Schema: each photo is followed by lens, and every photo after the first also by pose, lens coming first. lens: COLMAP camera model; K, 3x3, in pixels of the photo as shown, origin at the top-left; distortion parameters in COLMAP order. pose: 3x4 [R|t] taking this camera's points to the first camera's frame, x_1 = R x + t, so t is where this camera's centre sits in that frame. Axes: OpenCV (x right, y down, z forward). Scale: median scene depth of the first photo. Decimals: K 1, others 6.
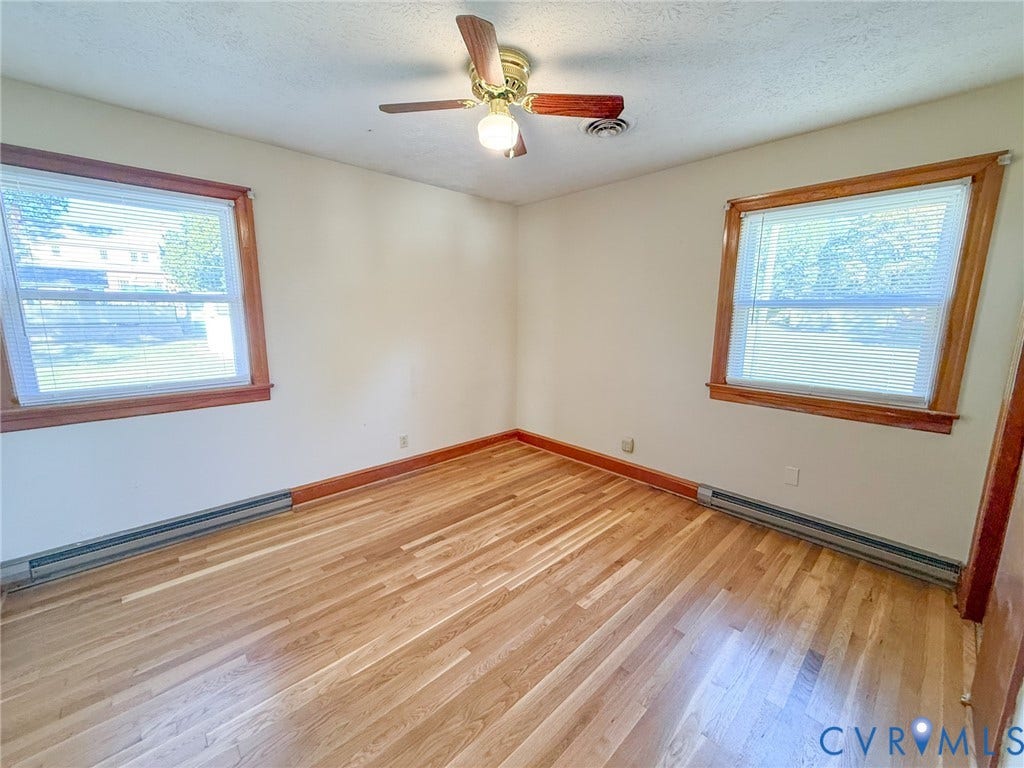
lens RADIAL K [[409.1, 0, 510.5], [0, 409.1, 382.7], [0, 0, 1]] dist [0.001445, 0.000083]
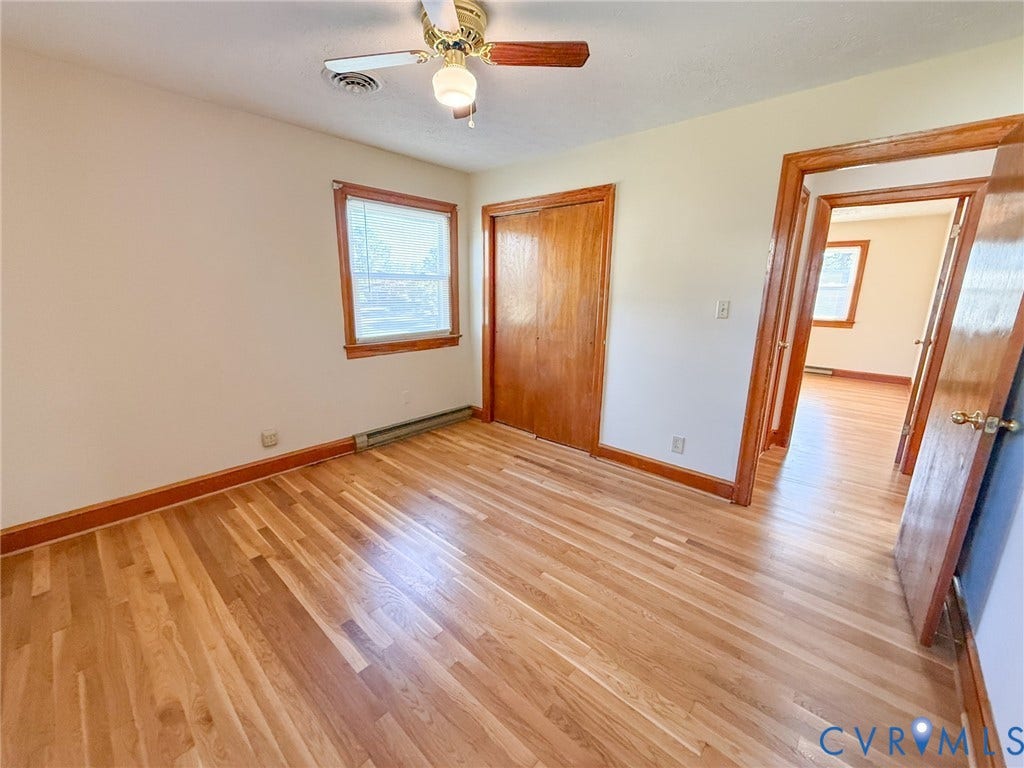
lens RADIAL K [[409.1, 0, 510.5], [0, 409.1, 382.7], [0, 0, 1]] dist [0.001445, 0.000083]
pose [[-0.079948, -0.235058, 0.968688, -0.711708], [0.158026, 0.956520, 0.245147, -0.114374], [-0.984193, 0.172677, -0.039327, 0.666544]]
